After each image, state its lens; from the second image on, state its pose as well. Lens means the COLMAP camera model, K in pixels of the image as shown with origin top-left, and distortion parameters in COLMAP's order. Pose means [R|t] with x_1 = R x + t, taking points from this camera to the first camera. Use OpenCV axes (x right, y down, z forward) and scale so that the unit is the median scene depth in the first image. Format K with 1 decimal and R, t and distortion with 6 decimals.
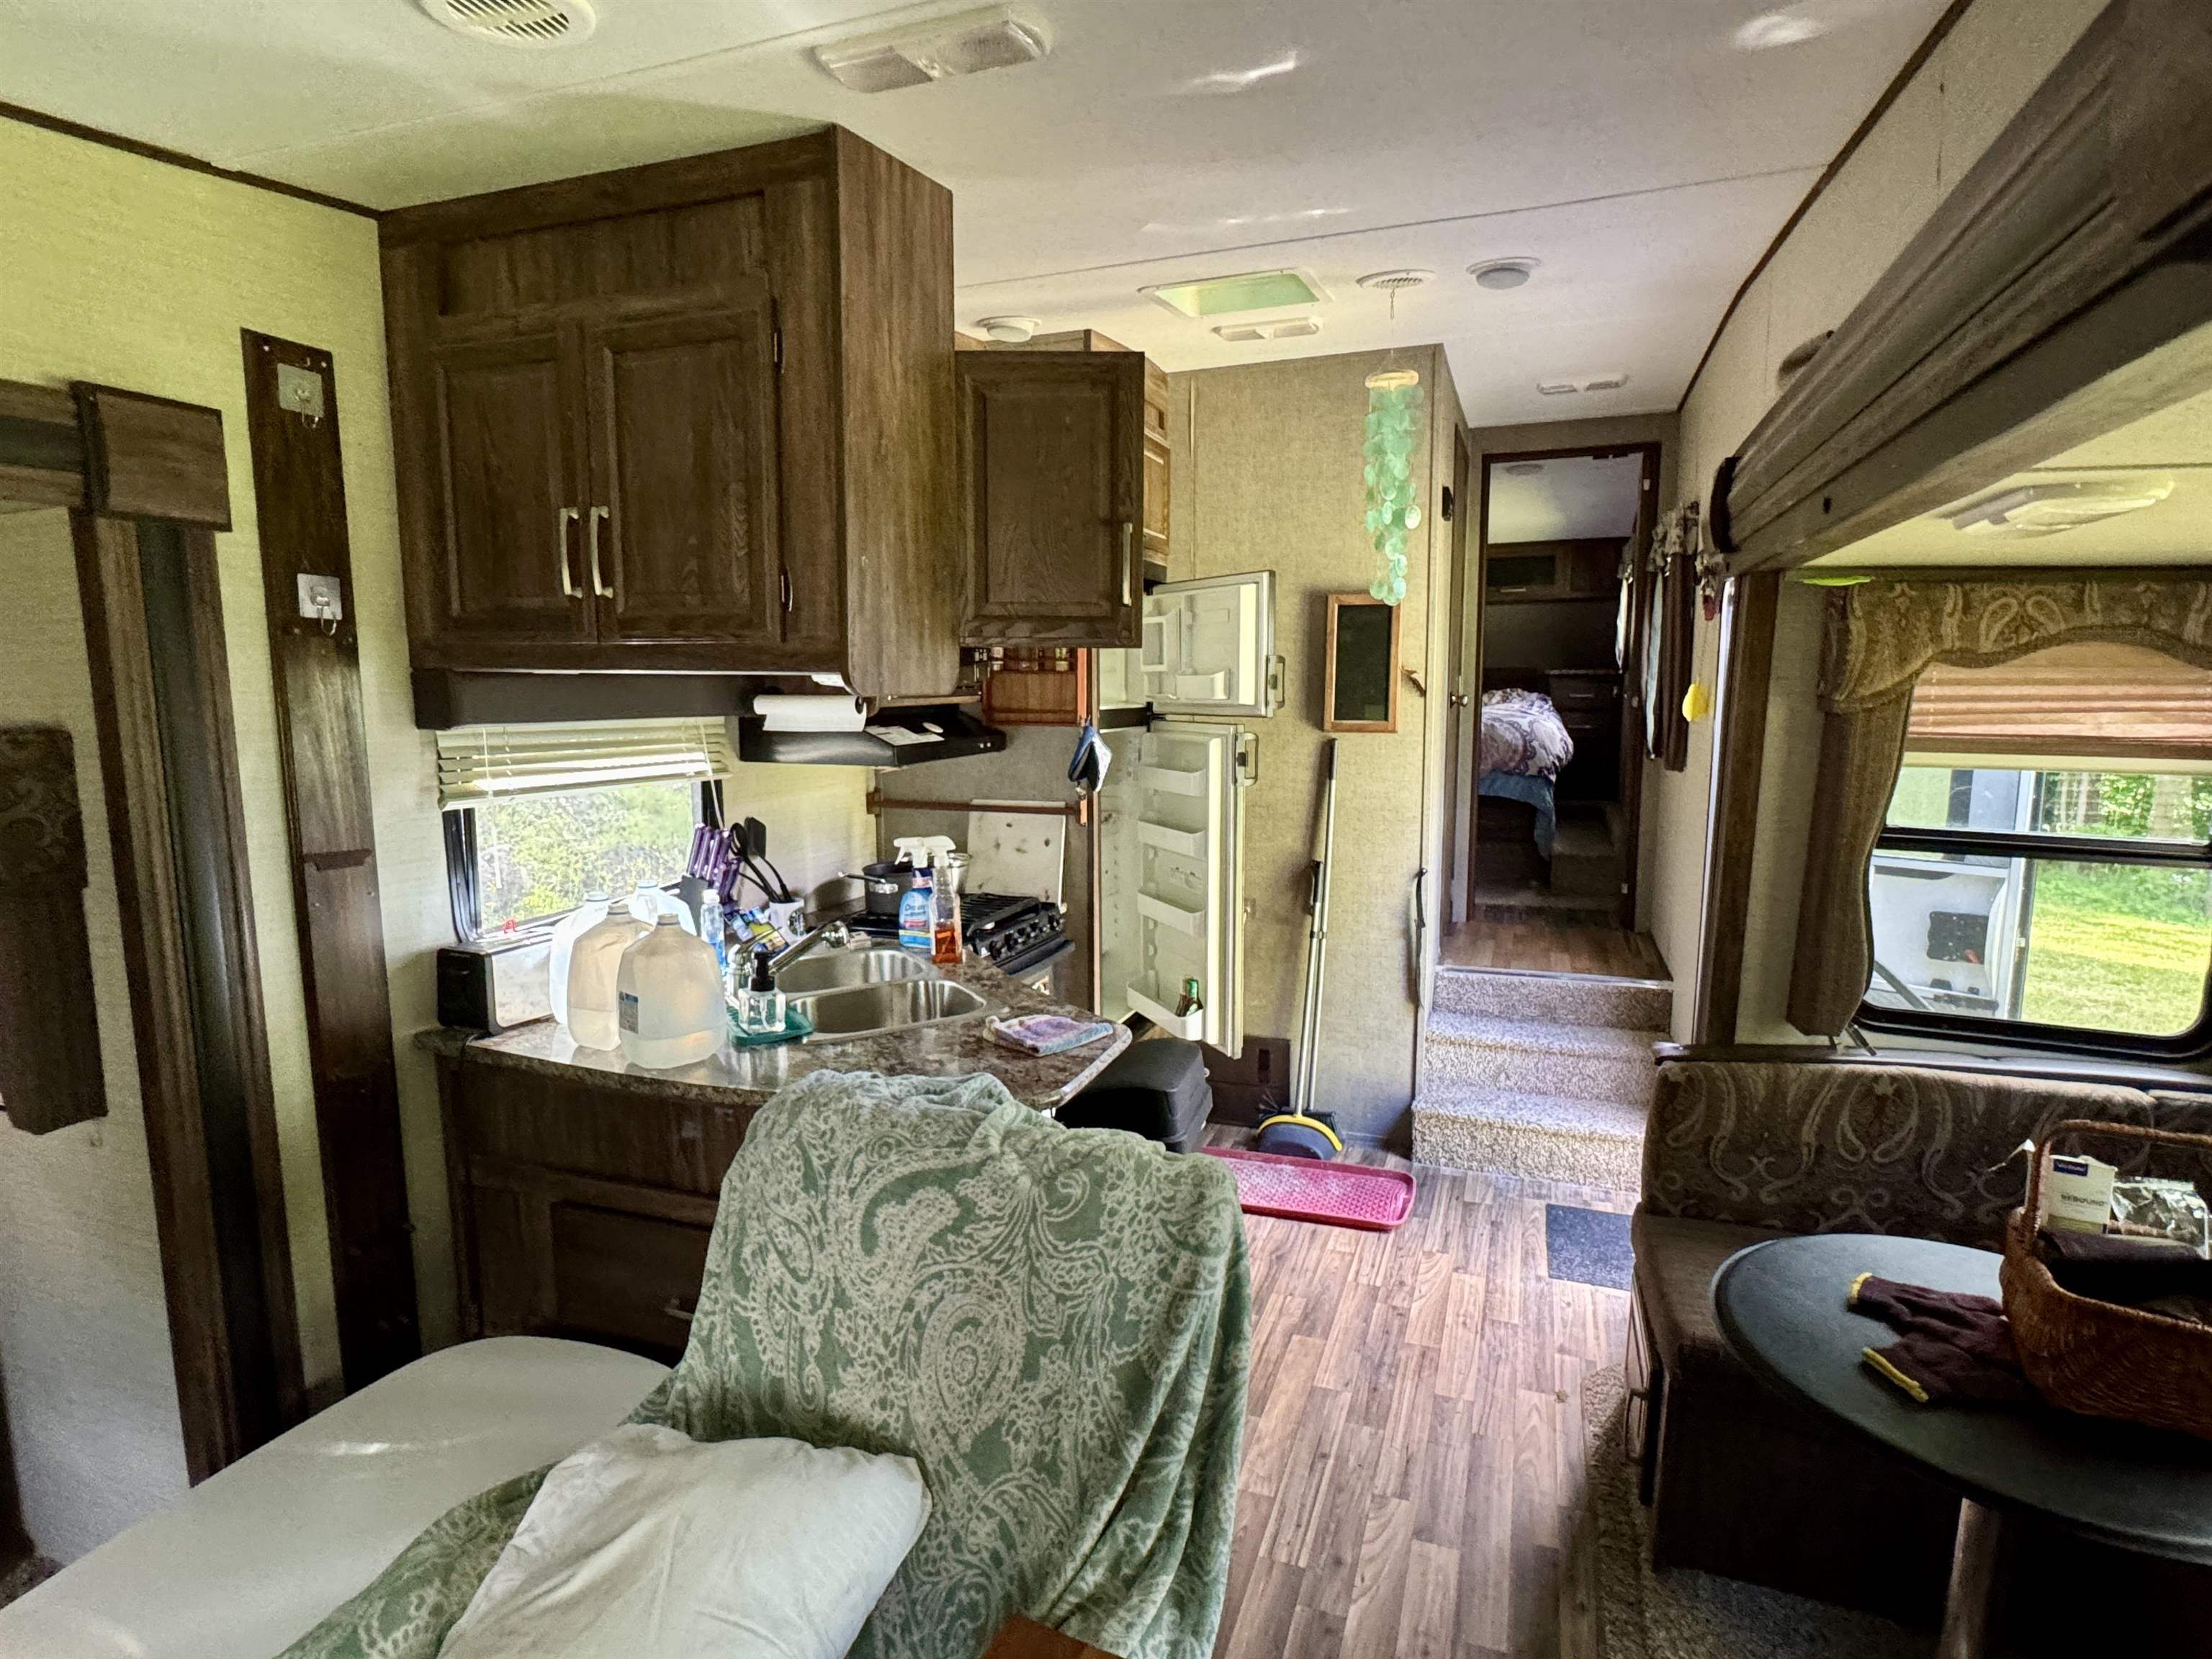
lens RADIAL K [[1149.2, 0, 1102.3], [0, 1149.2, 838.5], [0, 0, 1]] dist [0.015268, -0.010690]
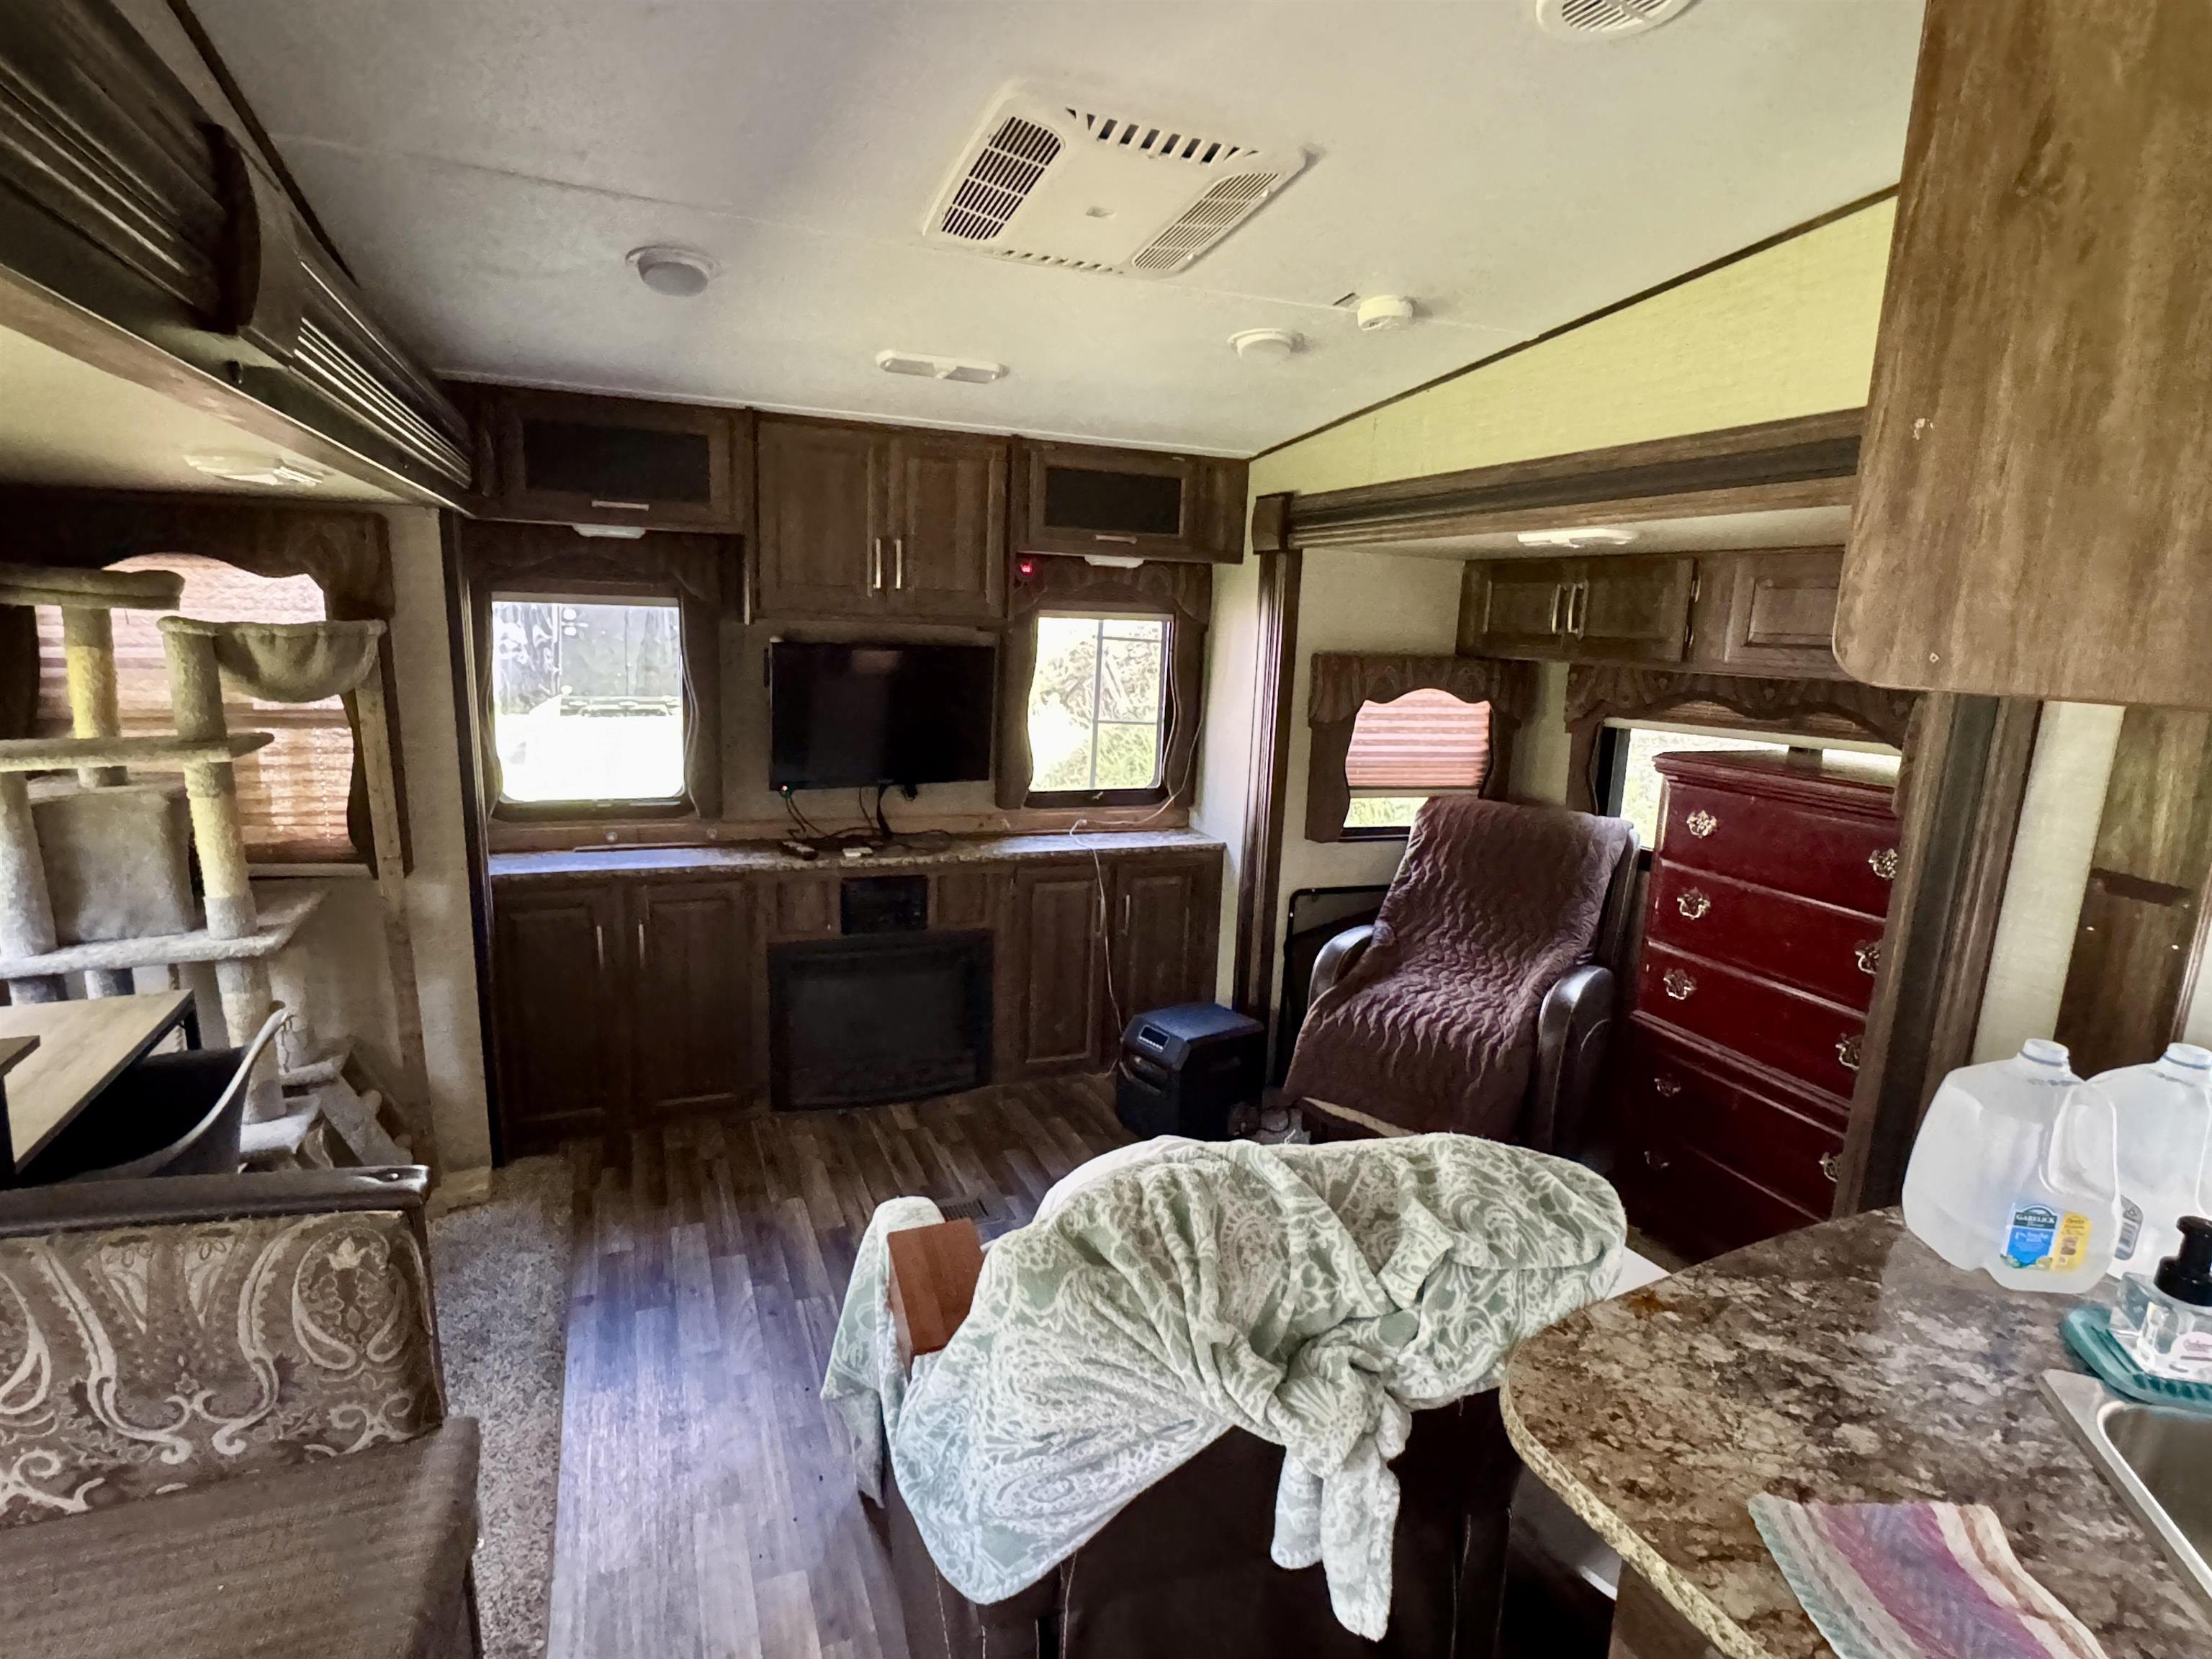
lens RADIAL K [[1149.2, 0, 1102.3], [0, 1149.2, 838.5], [0, 0, 1]] dist [0.015268, -0.010690]
pose [[-0.737112, 0.096062, -0.668908, 0.422629], [-0.132236, 0.950205, 0.282178, -0.156010], [0.662706, 0.296450, -0.687705, 1.128794]]
